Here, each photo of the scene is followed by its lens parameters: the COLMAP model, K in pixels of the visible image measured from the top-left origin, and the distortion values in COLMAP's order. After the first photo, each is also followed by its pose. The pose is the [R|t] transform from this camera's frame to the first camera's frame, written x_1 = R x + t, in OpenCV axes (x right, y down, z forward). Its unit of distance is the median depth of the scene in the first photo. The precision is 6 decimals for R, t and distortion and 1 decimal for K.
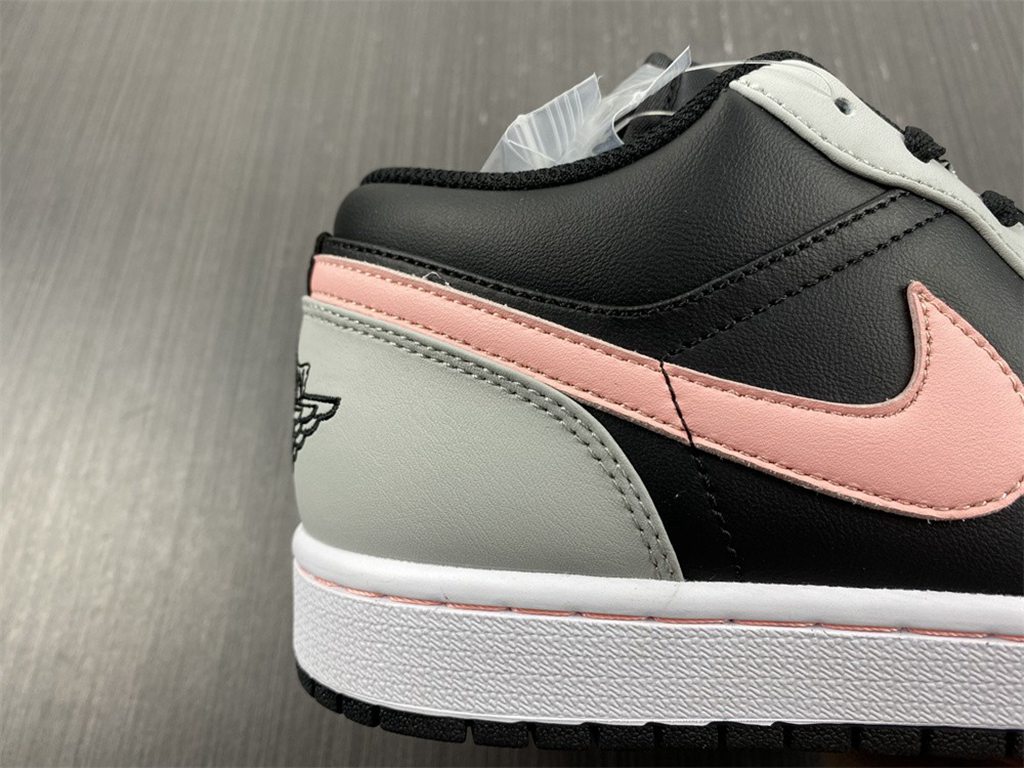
lens RADIAL K [[791.8, 0, 508.2], [0, 791.8, 383.2], [0, 0, 1]] dist [-0.031299, 0.012539]
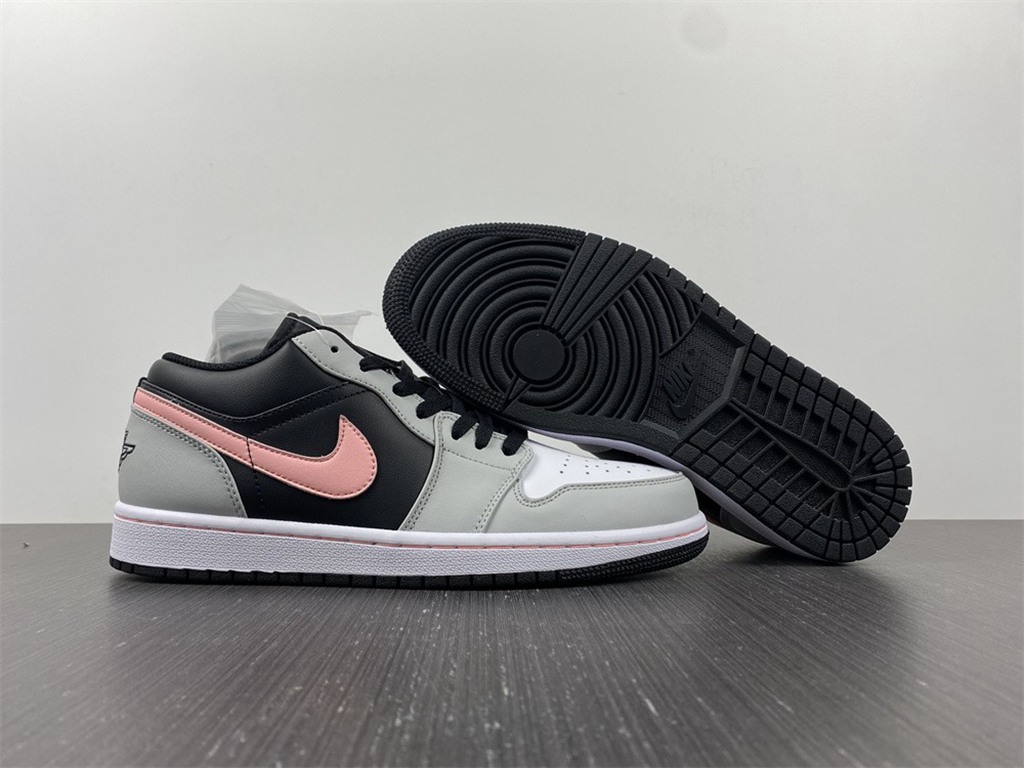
lens RADIAL K [[791.8, 0, 510.9], [0, 791.8, 386.5], [0, 0, 1]] dist [-0.031299, 0.012539]
pose [[0.996378, 0.065654, 0.054046, 0.958140], [-0.059026, 0.991467, -0.116227, 0.061033], [-0.061215, 0.112616, 0.991751, -1.830505]]
